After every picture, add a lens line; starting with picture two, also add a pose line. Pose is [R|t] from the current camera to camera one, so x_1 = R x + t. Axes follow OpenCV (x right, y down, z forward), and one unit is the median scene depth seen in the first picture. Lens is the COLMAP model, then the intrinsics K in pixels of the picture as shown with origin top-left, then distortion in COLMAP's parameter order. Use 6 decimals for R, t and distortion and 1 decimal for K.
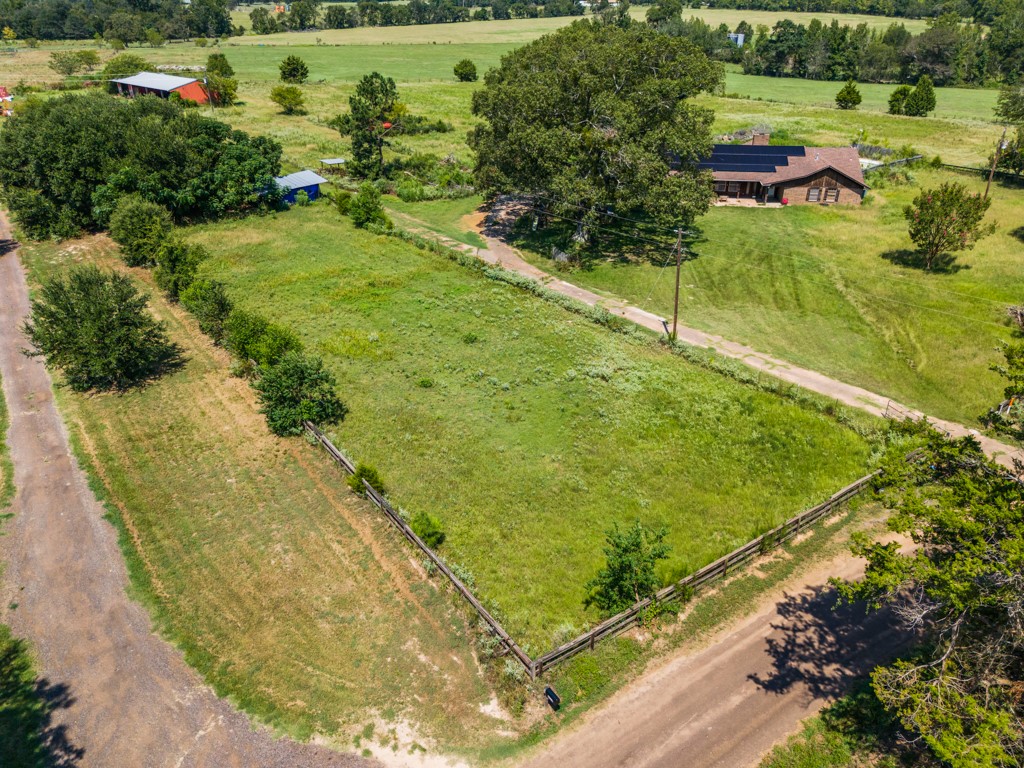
lens RADIAL K [[764.0, 0, 512.0], [0, 764.0, 384.0], [0, 0, 1]] dist [0.062180, -0.055534]
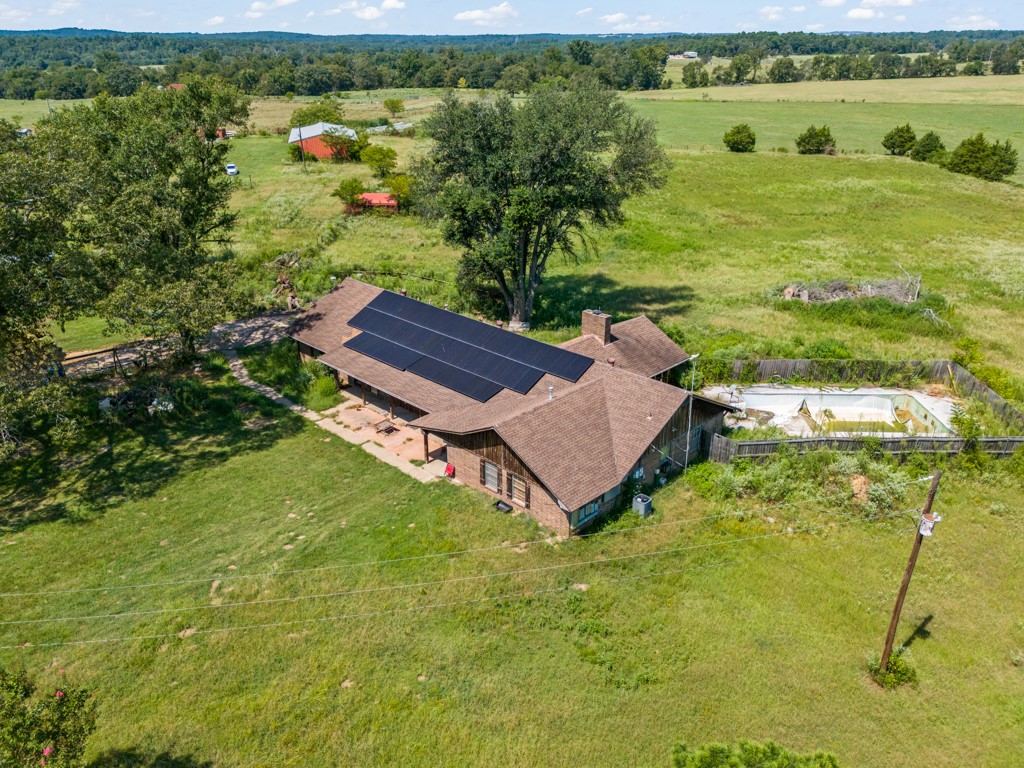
lens RADIAL K [[771.7, 0, 512.0], [0, 771.7, 384.0], [0, 0, 1]] dist [0.069889, -0.063135]
pose [[0.805469, 0.234353, -0.544333, 0.165399], [-0.267003, 0.963494, 0.019721, -0.081203], [0.529083, 0.129454, 0.838638, 0.166576]]
